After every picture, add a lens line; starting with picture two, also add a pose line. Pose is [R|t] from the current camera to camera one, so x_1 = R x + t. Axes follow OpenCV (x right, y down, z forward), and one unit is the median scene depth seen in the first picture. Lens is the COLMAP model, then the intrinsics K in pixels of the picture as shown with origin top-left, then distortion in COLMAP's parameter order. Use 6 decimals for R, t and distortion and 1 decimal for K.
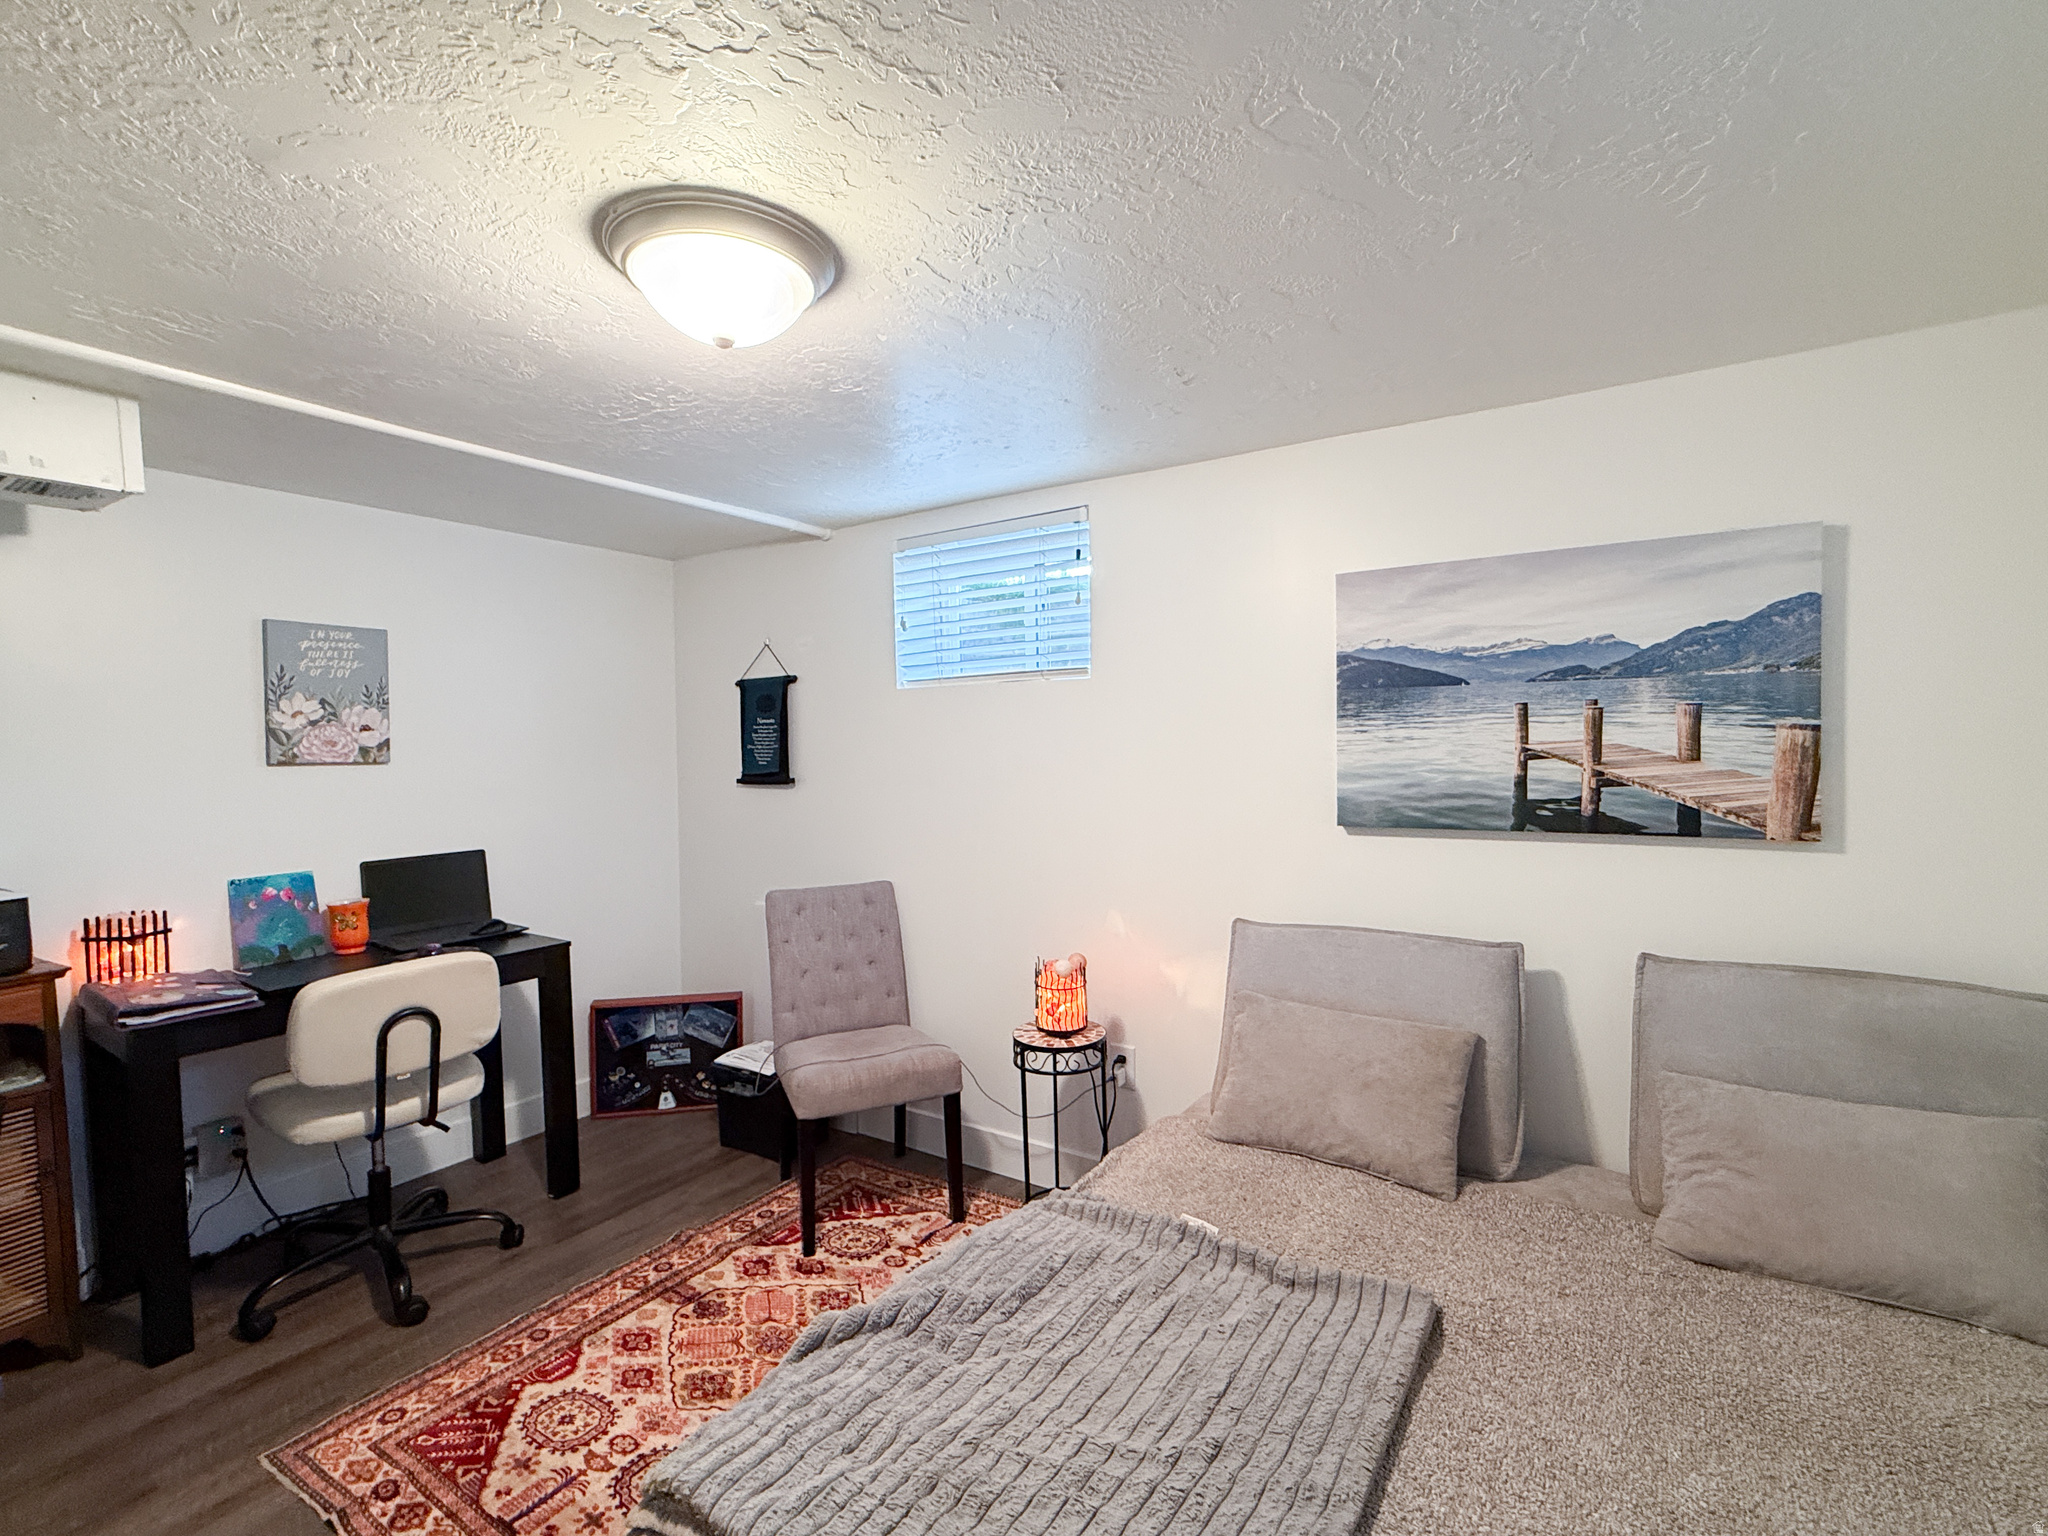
lens RADIAL K [[941.8, 0, 1021.1], [0, 941.8, 771.8], [0, 0, 1]] dist [0.002488, 0.000838]
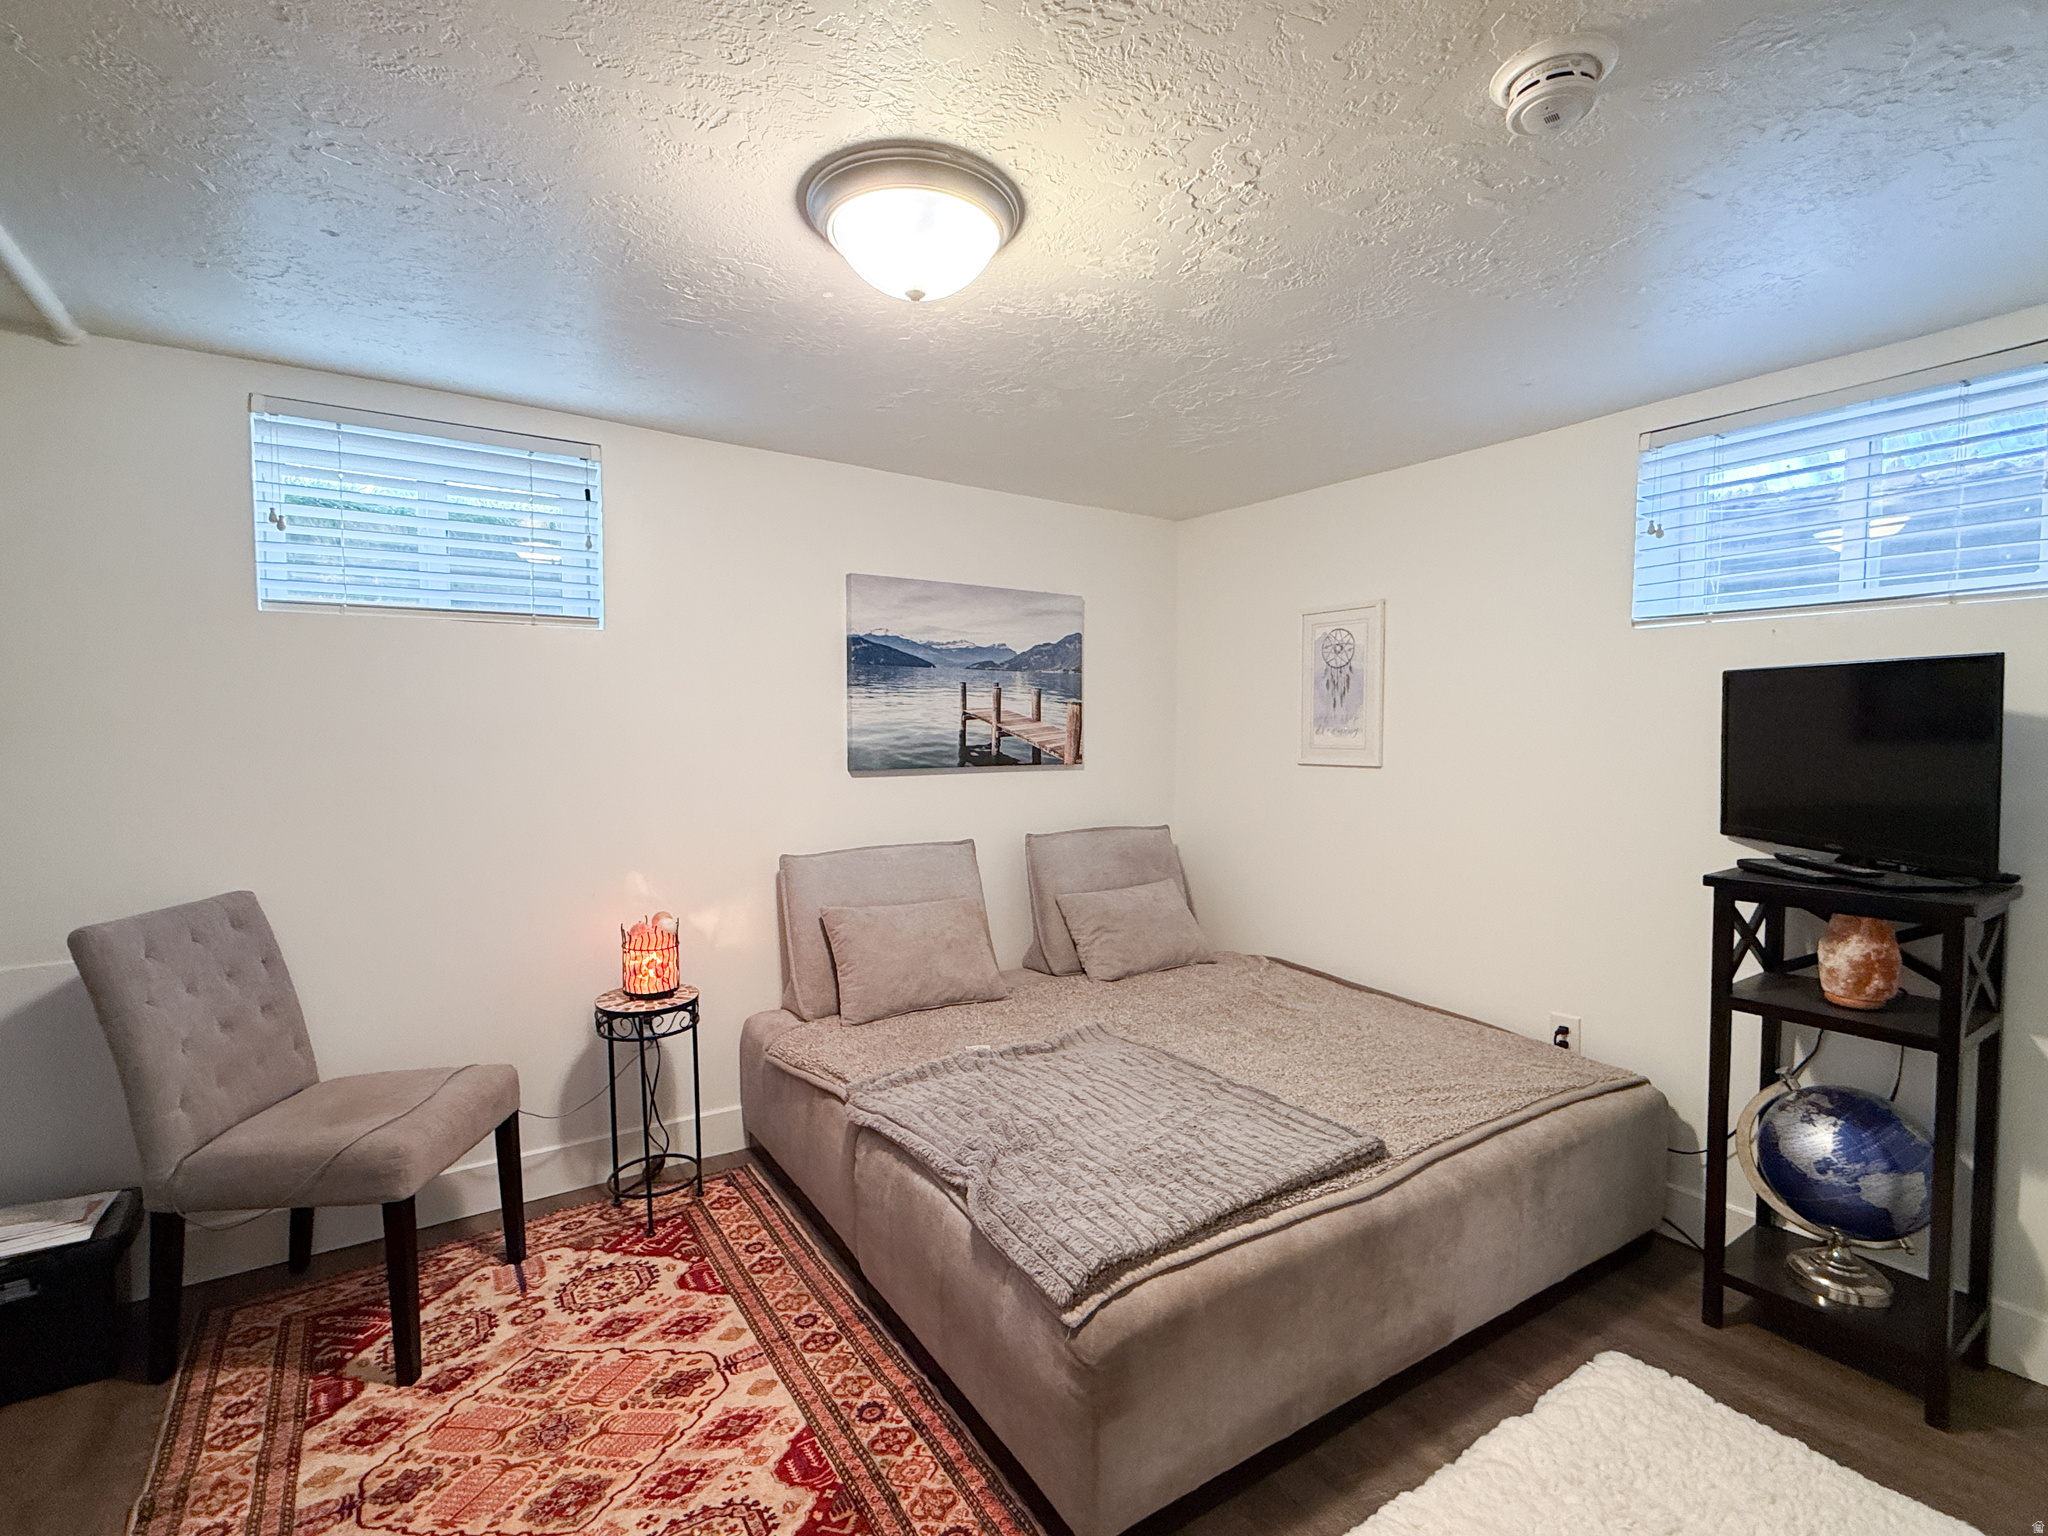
lens RADIAL K [[941.8, 0, 1017.4], [0, 941.8, 769.9], [0, 0, 1]] dist [0.002488, 0.000838]
pose [[0.387846, -0.028017, 0.921298, -0.838563], [0.017985, 0.999578, 0.022826, 0.034840], [-0.921549, 0.007717, 0.388186, 0.329900]]
